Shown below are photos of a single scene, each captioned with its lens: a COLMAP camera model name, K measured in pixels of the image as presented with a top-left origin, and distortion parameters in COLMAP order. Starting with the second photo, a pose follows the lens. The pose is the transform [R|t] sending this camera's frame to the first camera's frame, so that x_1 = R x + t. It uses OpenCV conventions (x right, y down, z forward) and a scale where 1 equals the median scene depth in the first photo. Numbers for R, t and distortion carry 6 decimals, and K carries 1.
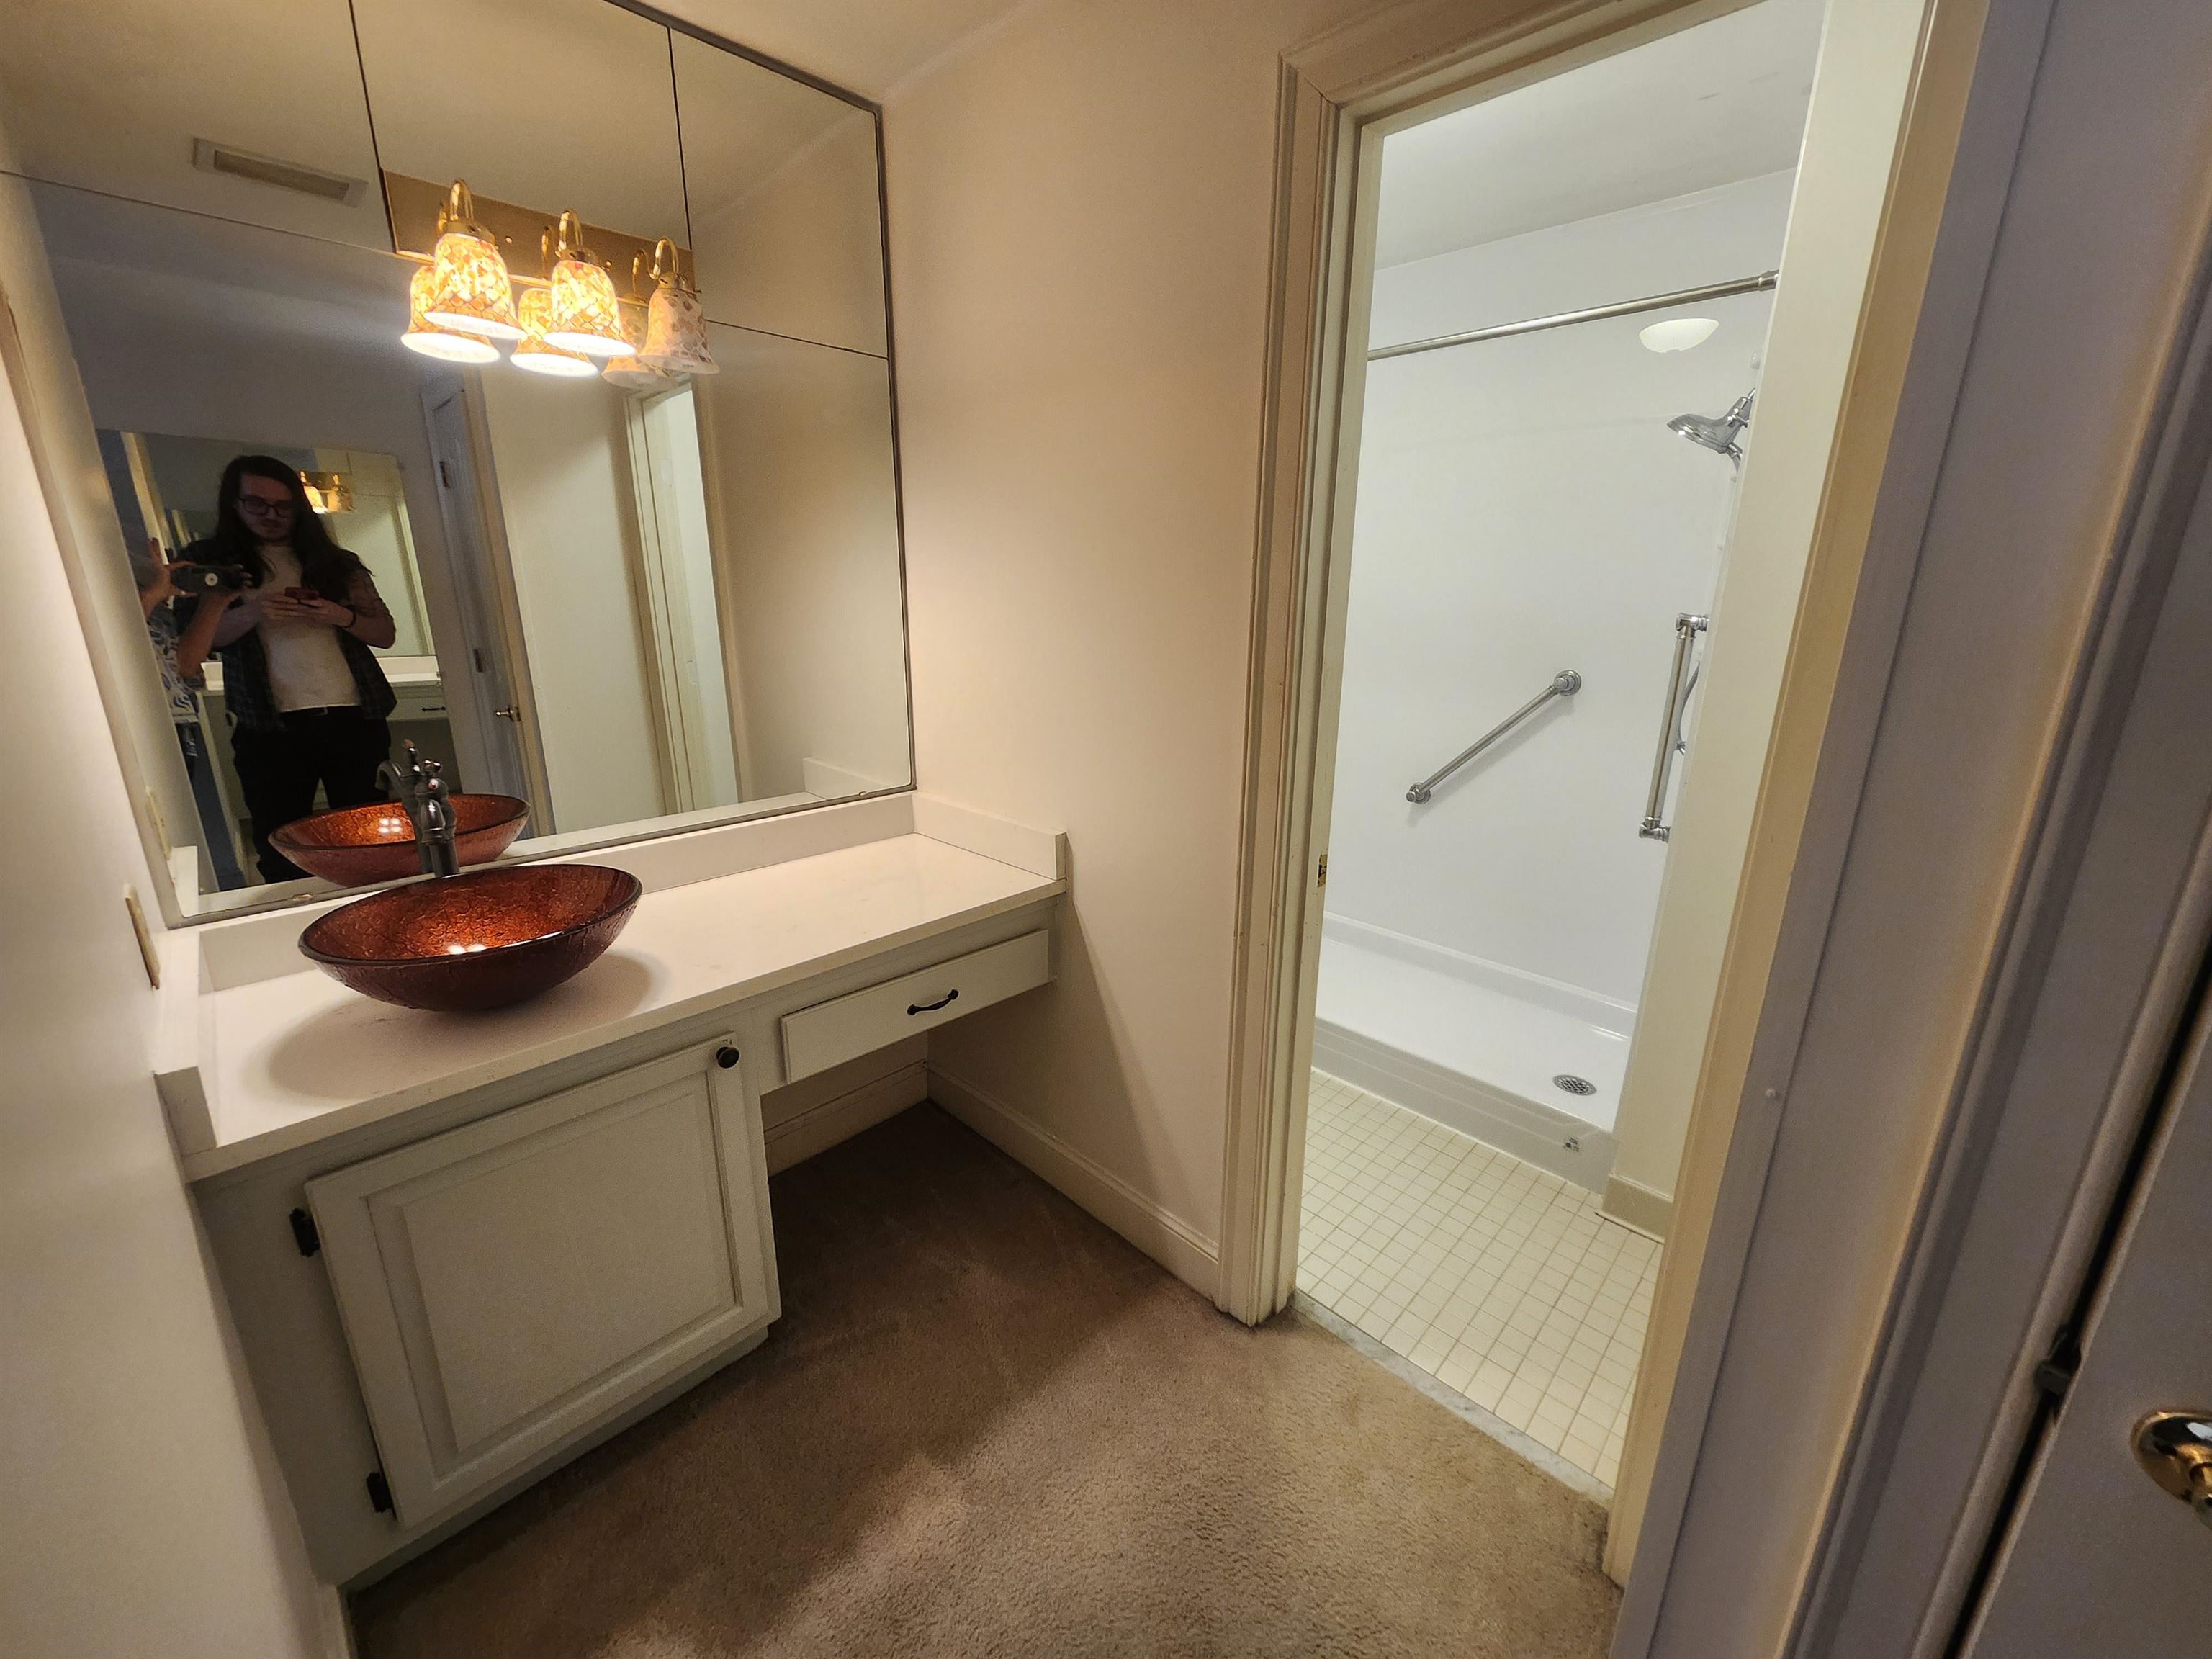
lens RADIAL K [[865.9, 0, 1119.6], [0, 865.9, 811.3], [0, 0, 1]] dist [0.000510, 0.000470]
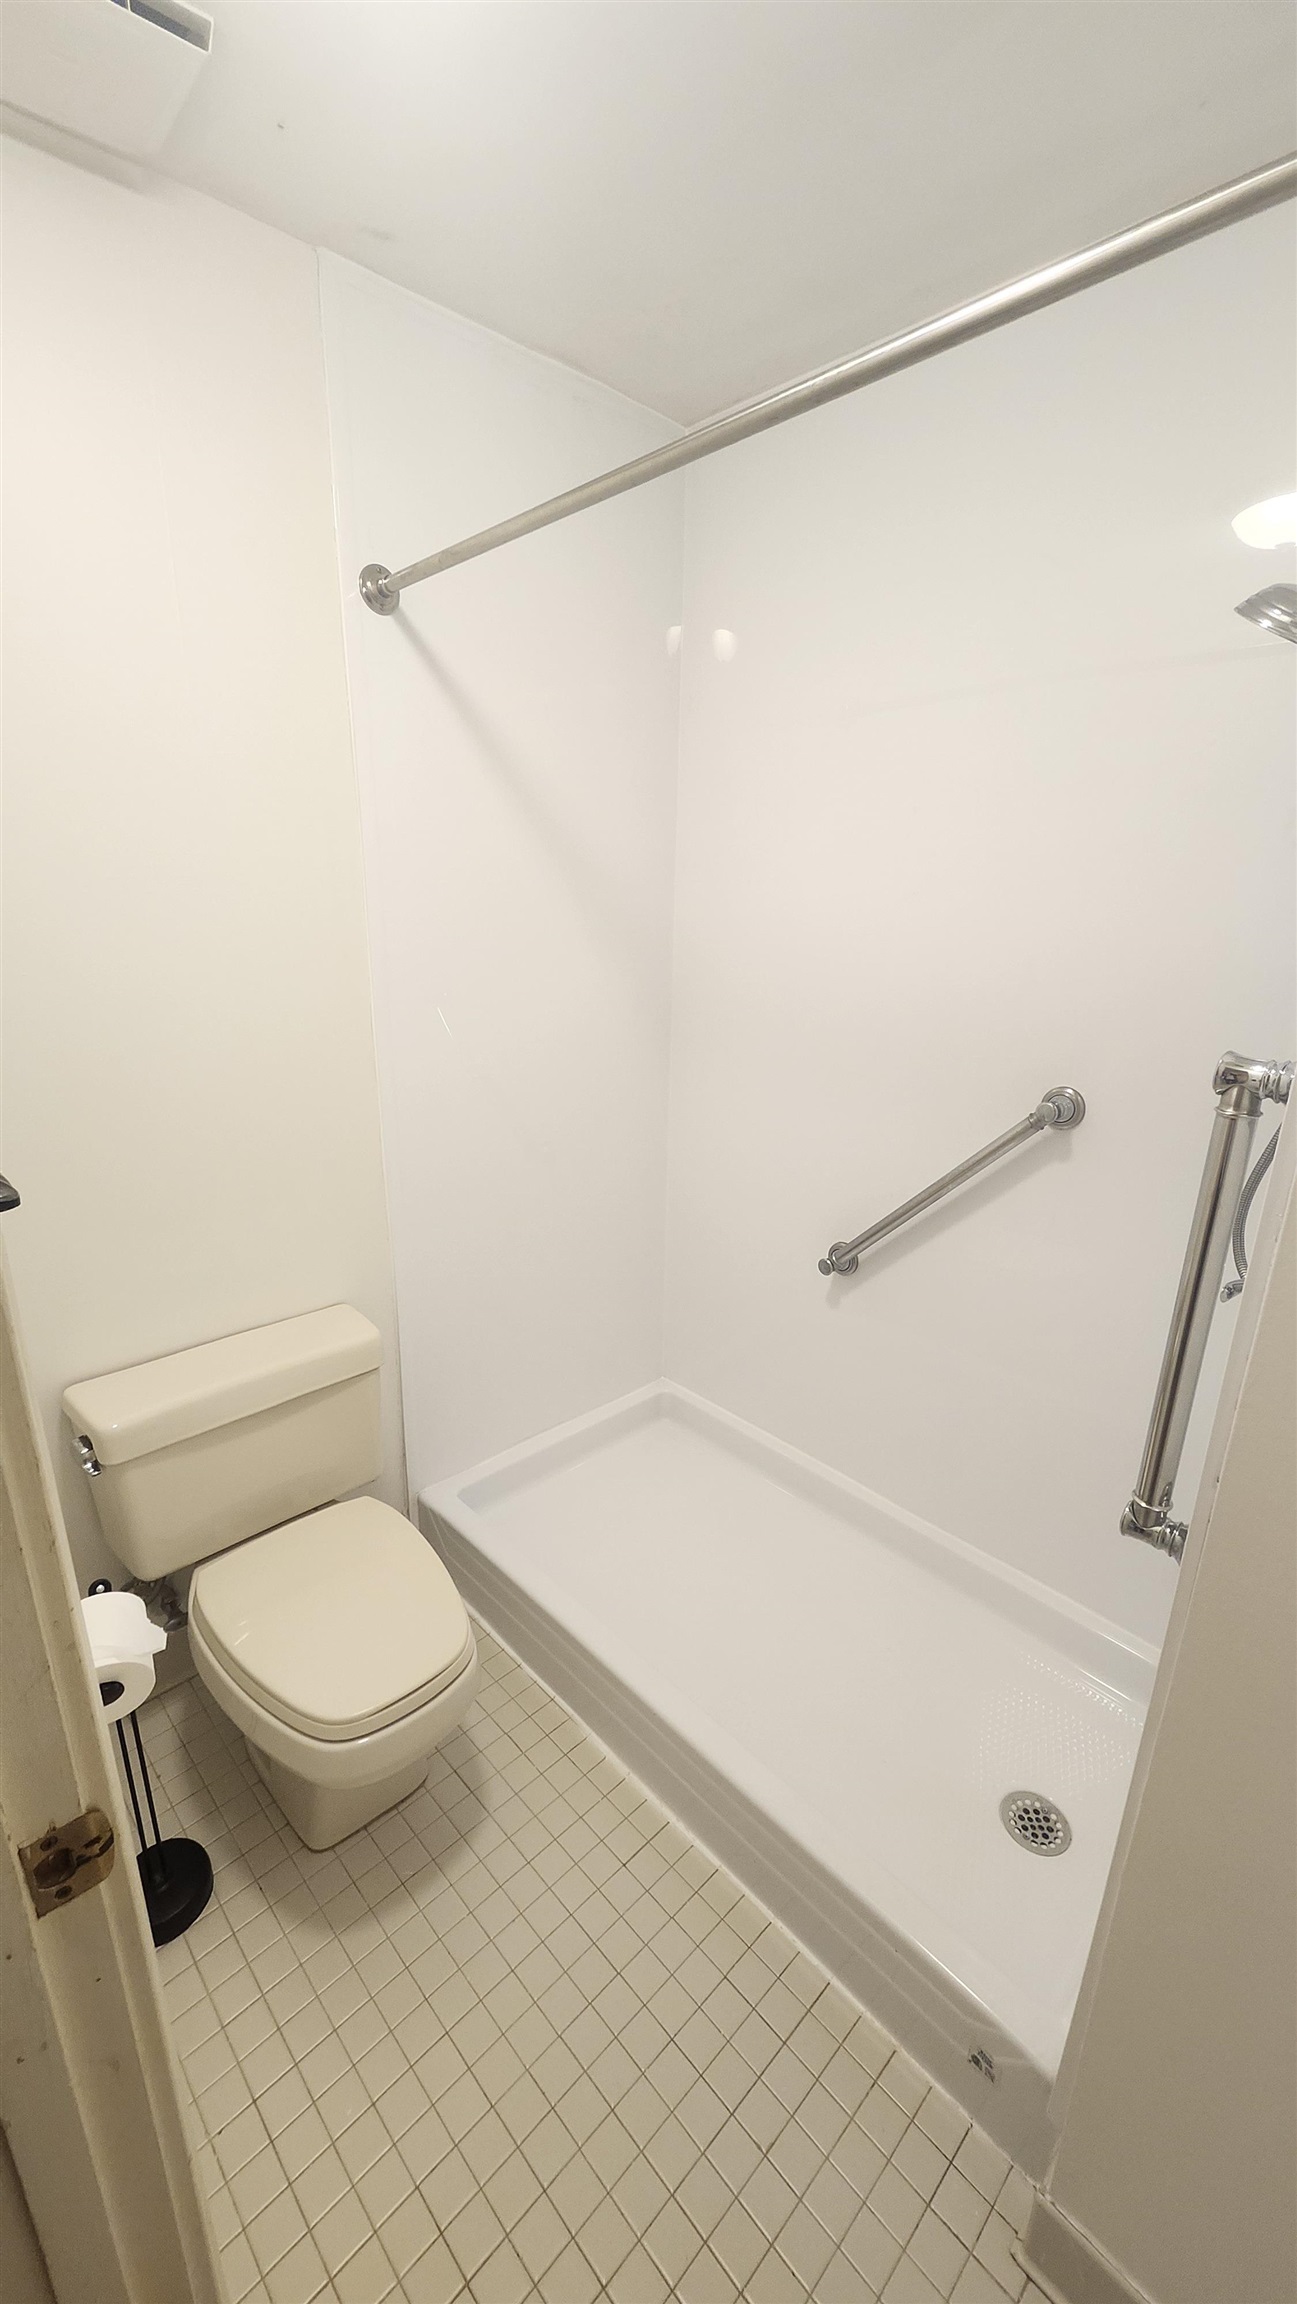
lens RADIAL K [[909.0, 0, 654.7], [0, 909.0, 1187.5], [0, 0, 1]] dist [0.005546, -0.004047]
pose [[0.999291, 0.015636, -0.034260, 0.320103], [-0.013901, 0.998637, 0.050301, -0.147497], [0.034999, -0.049789, 0.998146, 0.454949]]
